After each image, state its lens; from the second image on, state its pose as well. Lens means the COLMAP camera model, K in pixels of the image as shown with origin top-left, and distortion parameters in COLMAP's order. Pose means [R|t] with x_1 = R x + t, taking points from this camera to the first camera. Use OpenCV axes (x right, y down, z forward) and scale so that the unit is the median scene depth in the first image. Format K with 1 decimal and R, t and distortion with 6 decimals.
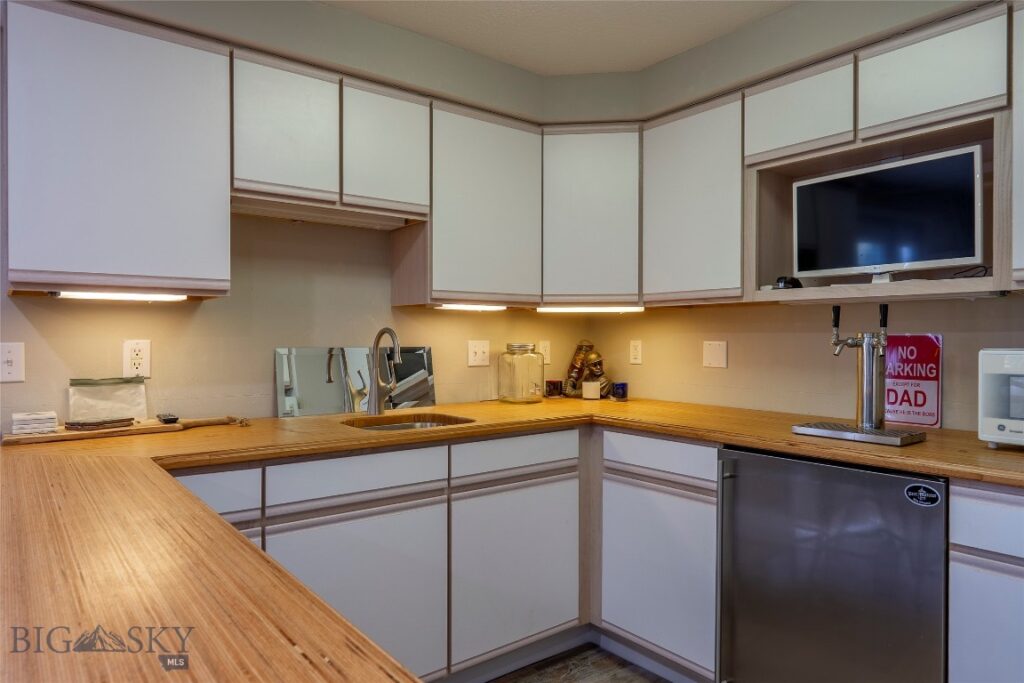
lens RADIAL K [[649.5, 0, 512.0], [0, 649.5, 341.5], [0, 0, 1]] dist [-0.001241, -0.000242]
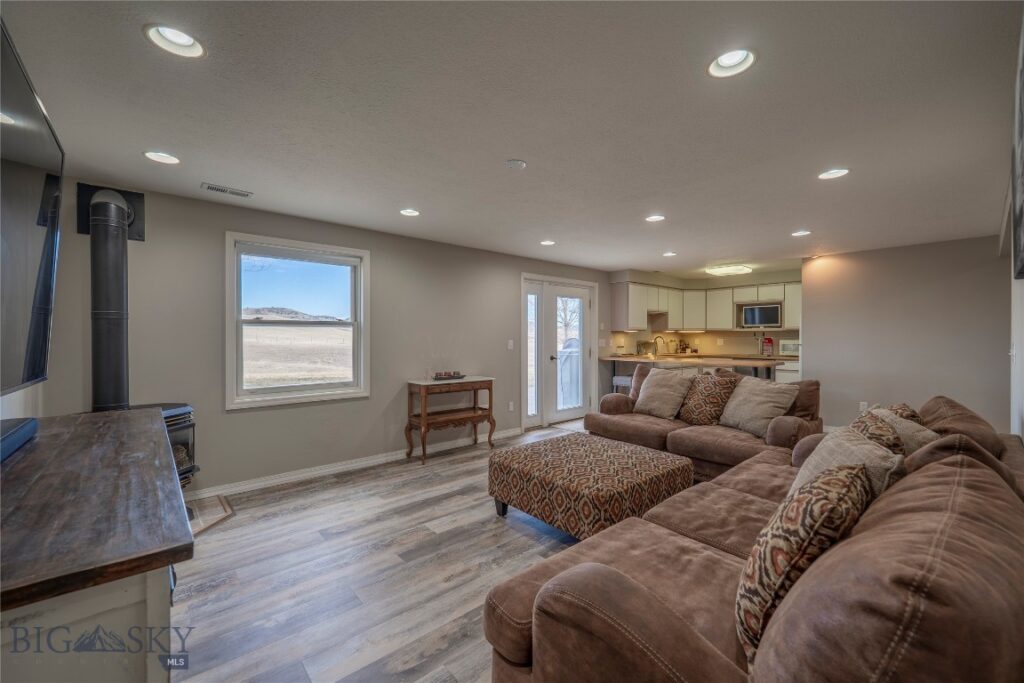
lens RADIAL K [[411.8, 0, 512.0], [0, 411.8, 341.5], [0, 0, 1]] dist [0.000410, 0.000047]
pose [[0.998606, -0.001492, 0.052758, -1.498224], [0.001366, 0.999996, 0.002418, 0.009027], [-0.052762, -0.002343, 0.998604, -2.052504]]
